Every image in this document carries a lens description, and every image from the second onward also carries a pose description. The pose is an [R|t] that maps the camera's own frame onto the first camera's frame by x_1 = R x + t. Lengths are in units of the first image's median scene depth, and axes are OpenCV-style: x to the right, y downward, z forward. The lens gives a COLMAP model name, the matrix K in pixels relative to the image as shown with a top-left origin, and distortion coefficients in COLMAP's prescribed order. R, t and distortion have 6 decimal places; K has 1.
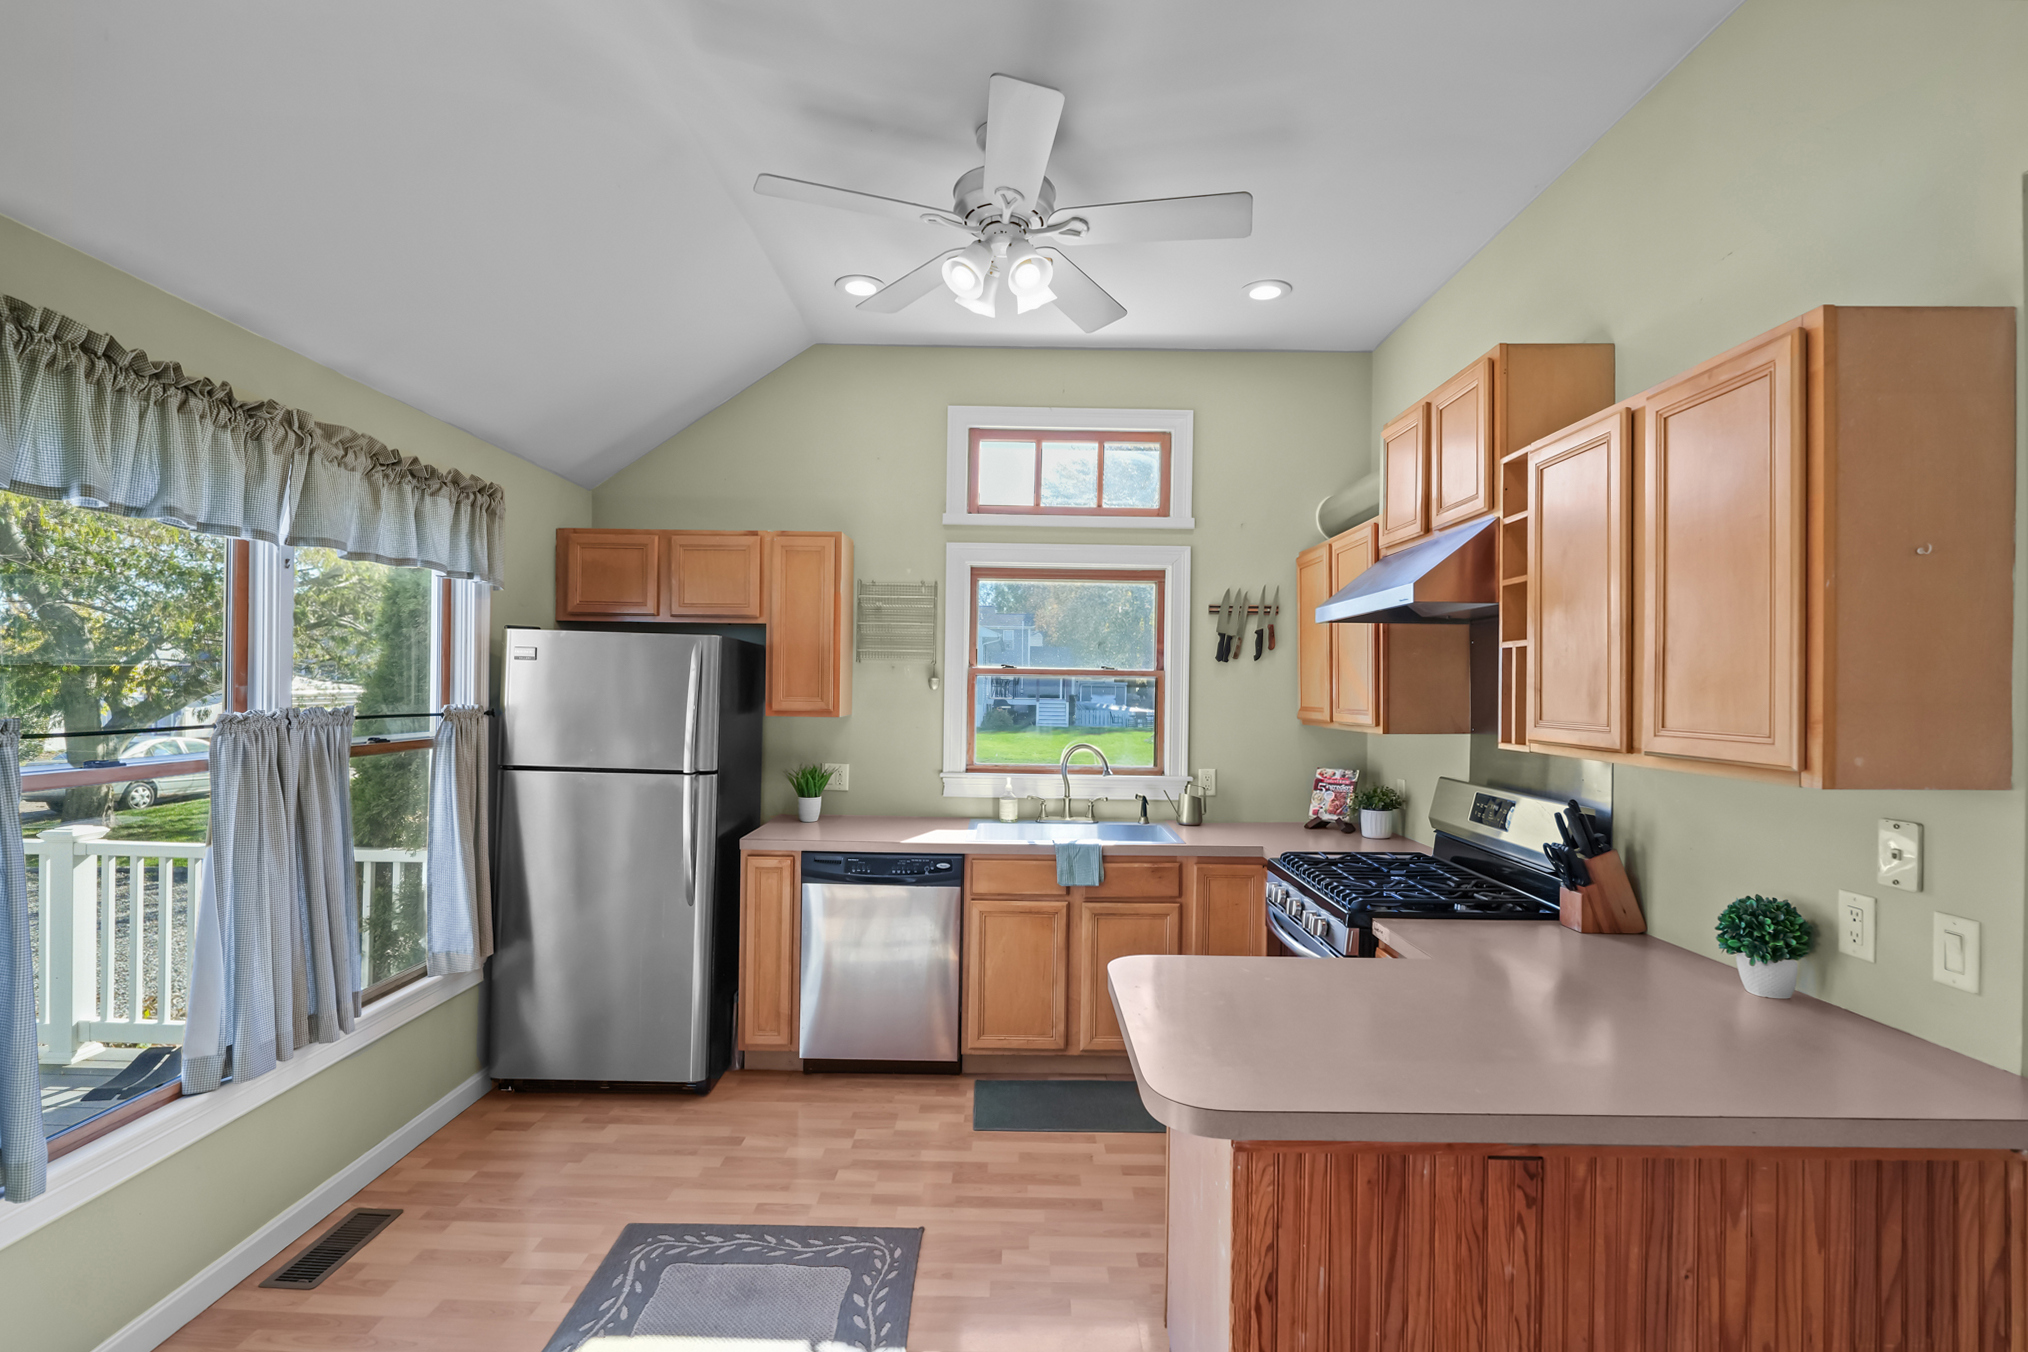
lens RADIAL K [[929.9, 0, 1010.0], [0, 929.9, 686.1], [0, 0, 1]] dist [-0.000809, 0.000020]
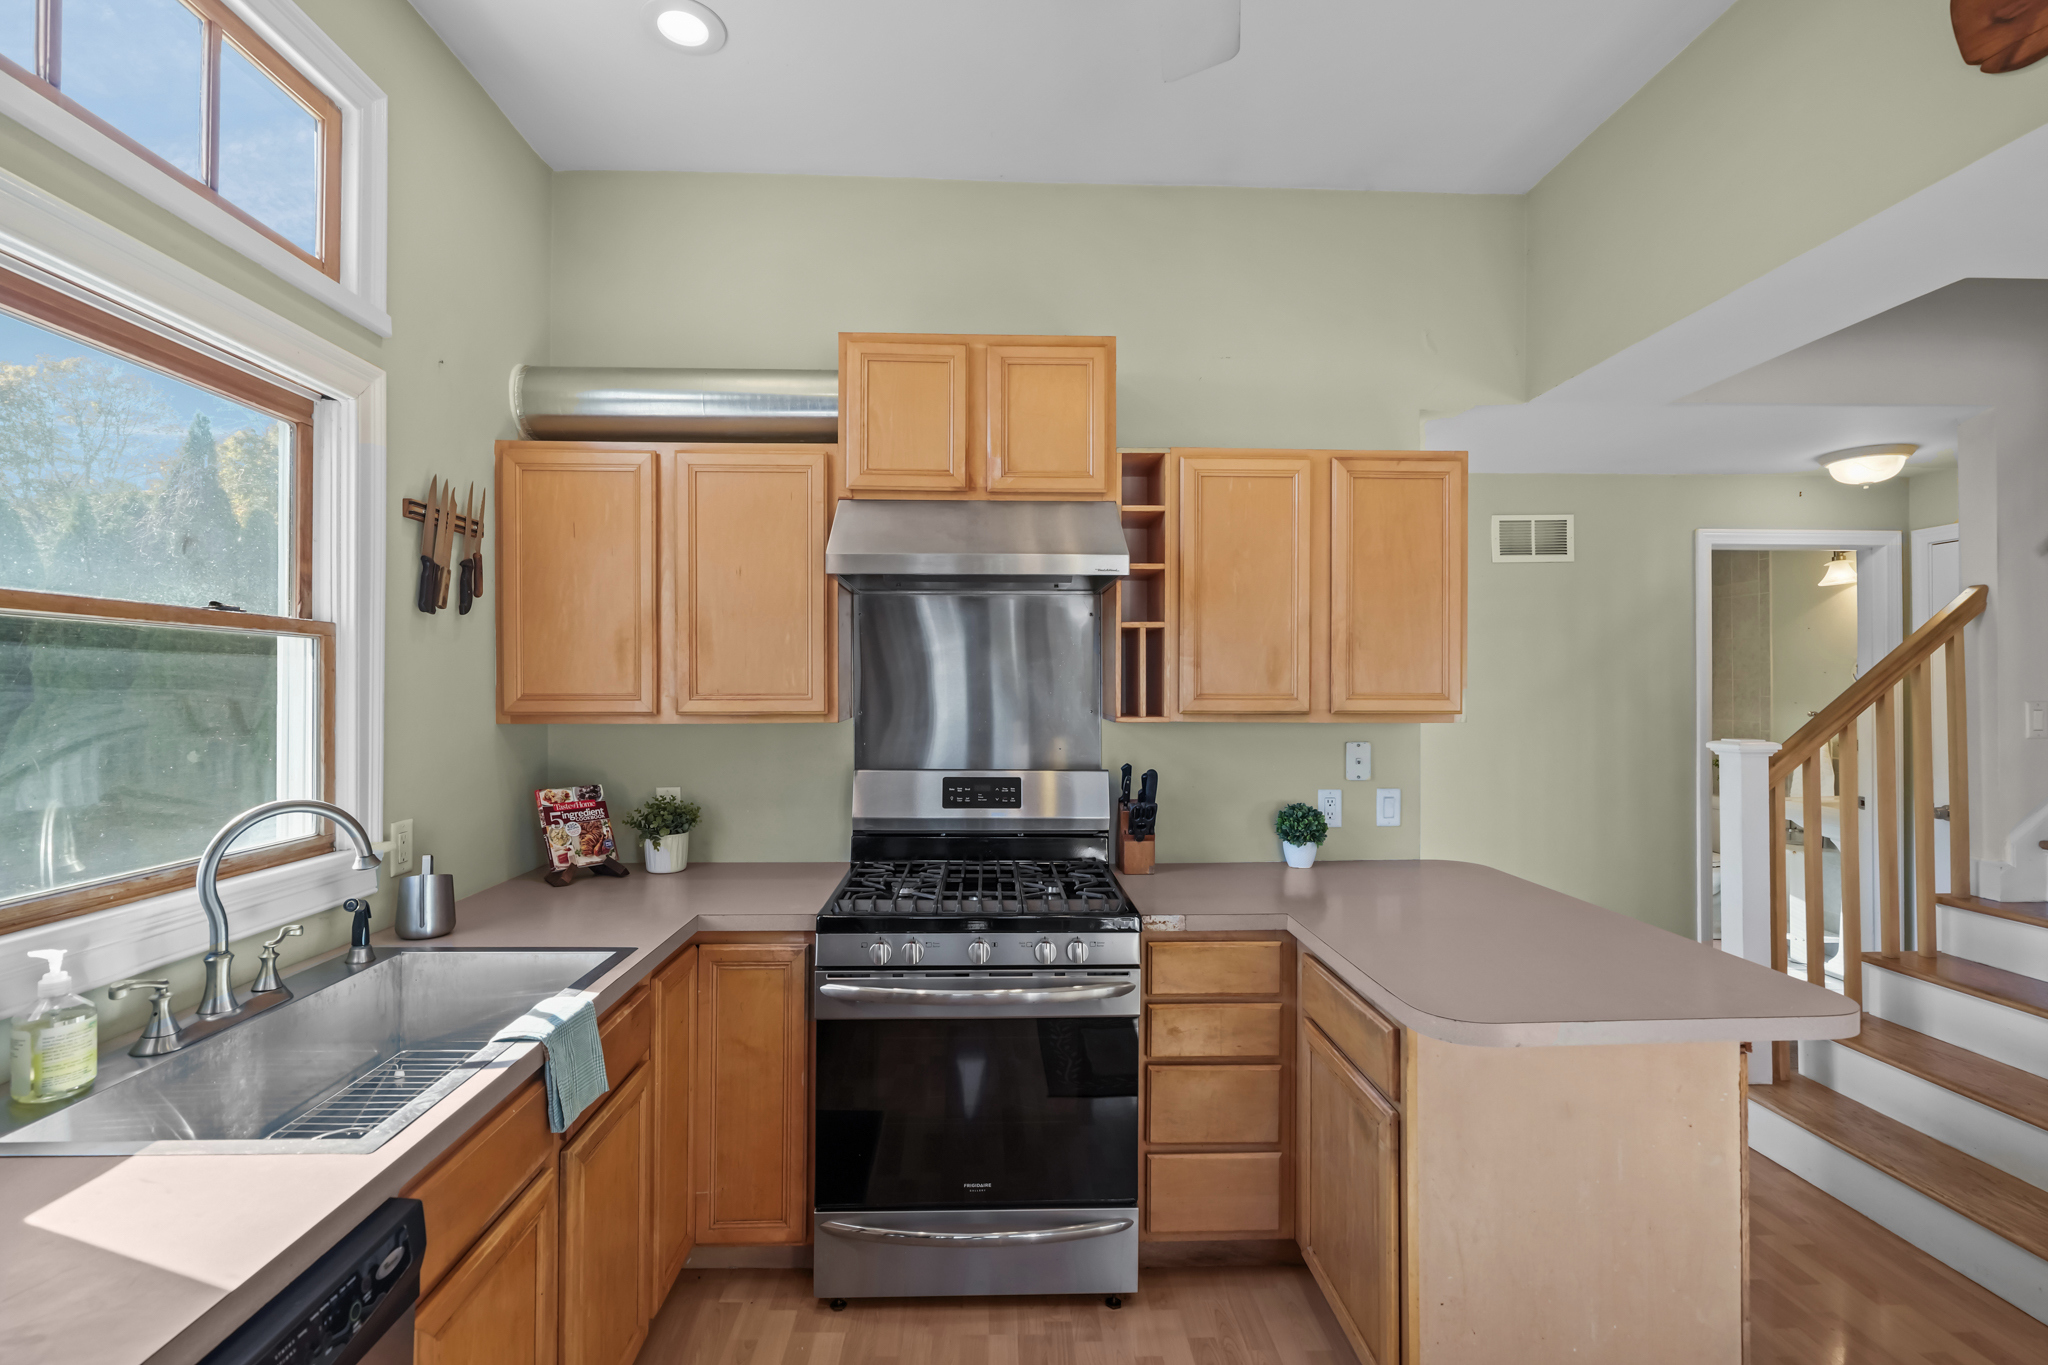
lens RADIAL K [[940.5, 0, 1030.5], [0, 940.5, 674.2], [0, 0, 1]] dist [-0.002702, -0.000288]
pose [[-0.052807, 0.004624, 0.998594, -0.345701], [-0.003878, 0.999981, -0.004836, 0.011918], [-0.998597, -0.004128, -0.052788, 0.747053]]
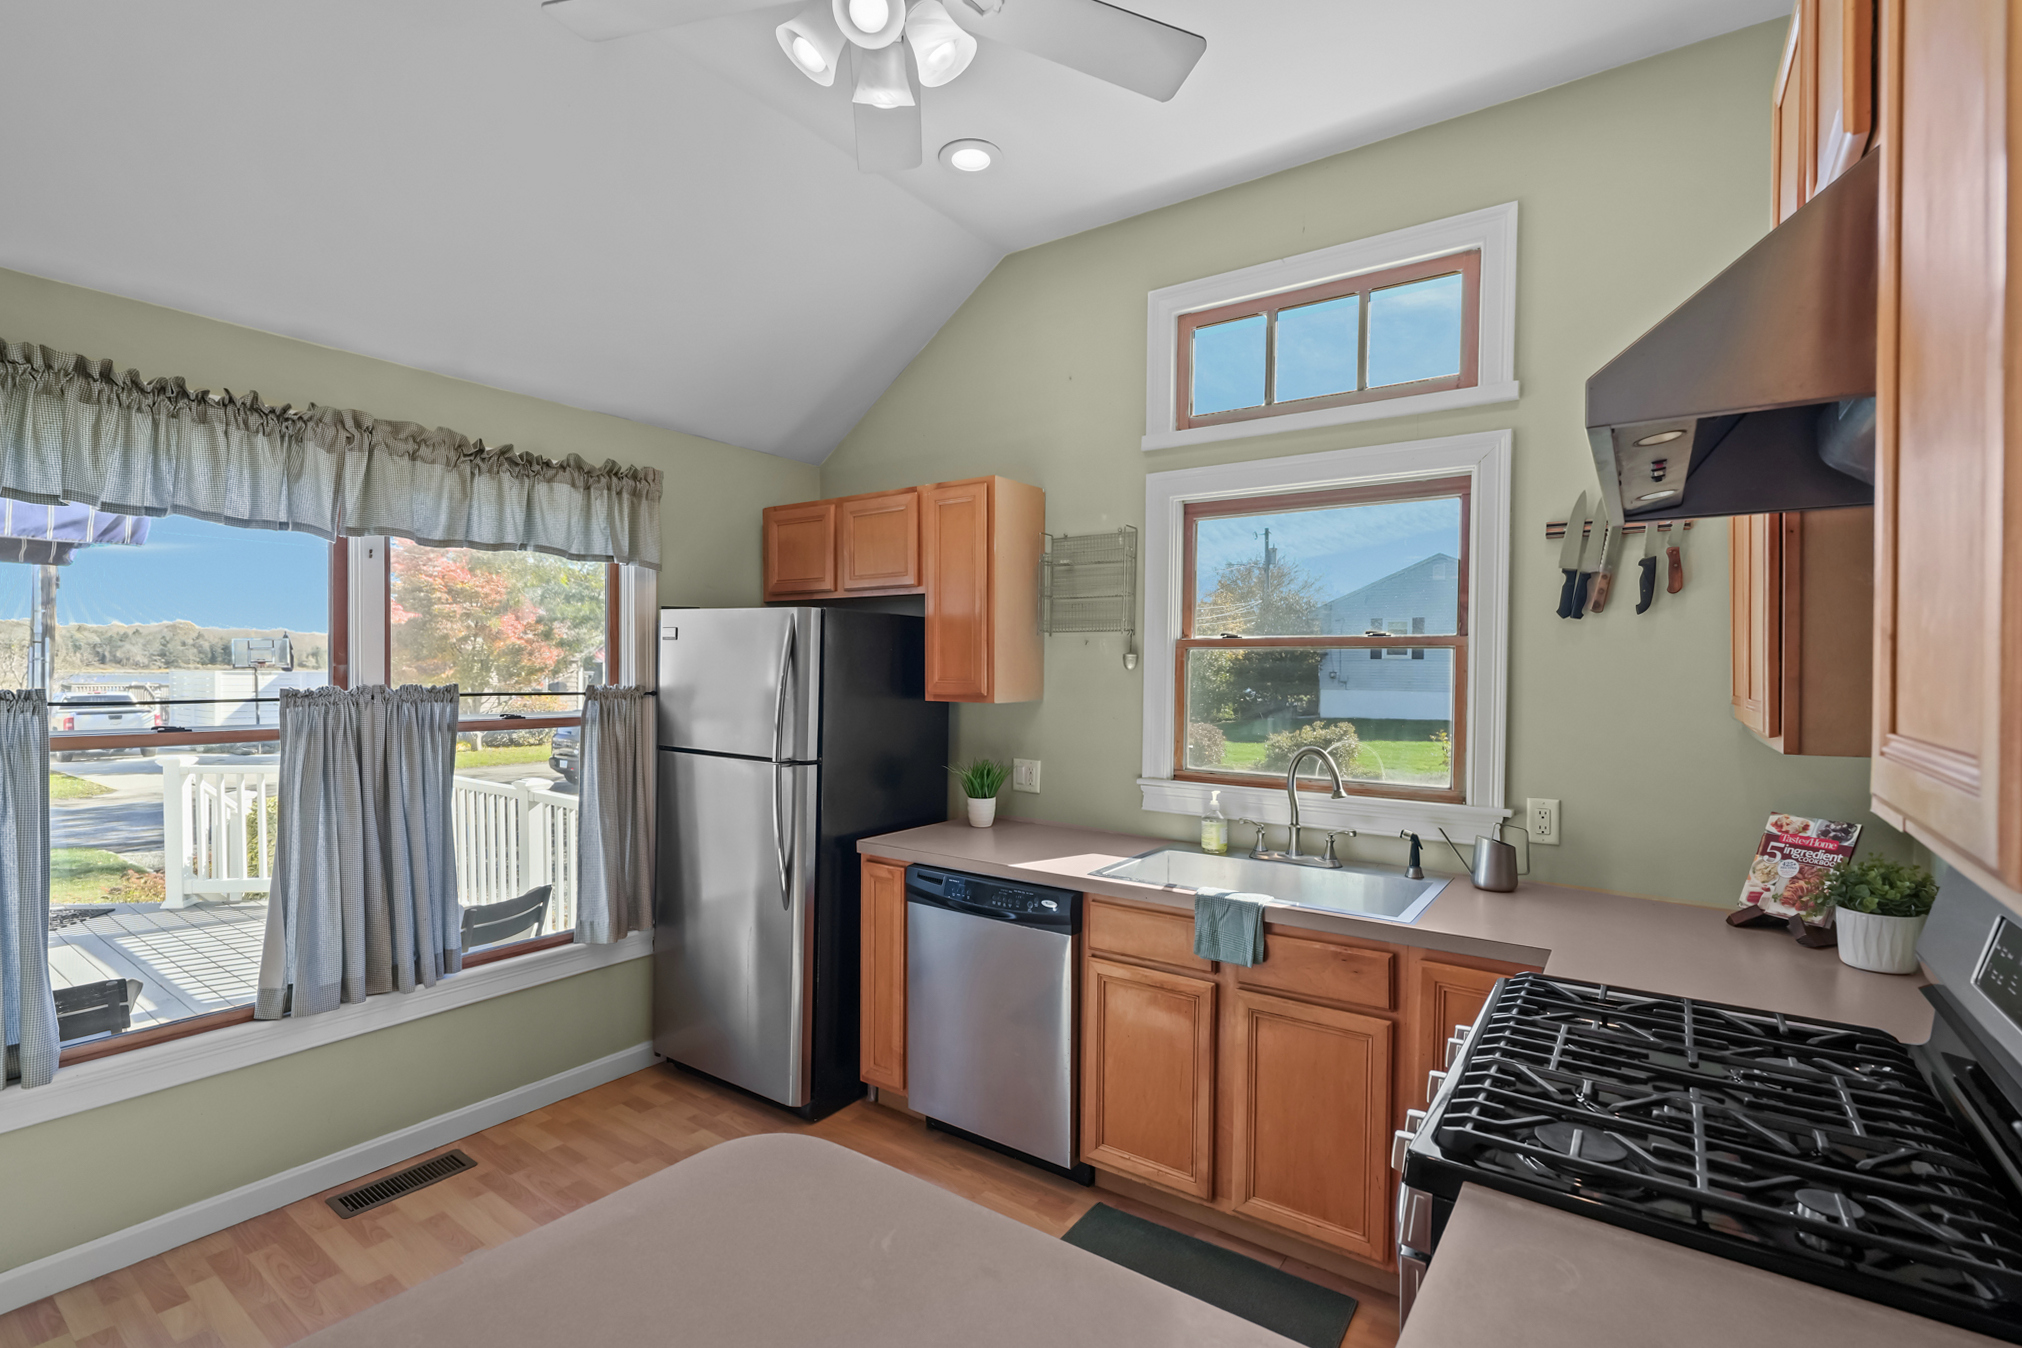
lens RADIAL K [[927.2, 0, 1007.0], [0, 927.2, 684.0], [0, 0, 1]] dist [-0.000809, 0.000020]
pose [[0.812447, 0.001436, -0.583033, 0.303919], [0.002822, 0.999976, 0.006395, 0.011845], [0.583028, -0.006841, 0.812423, 0.346502]]
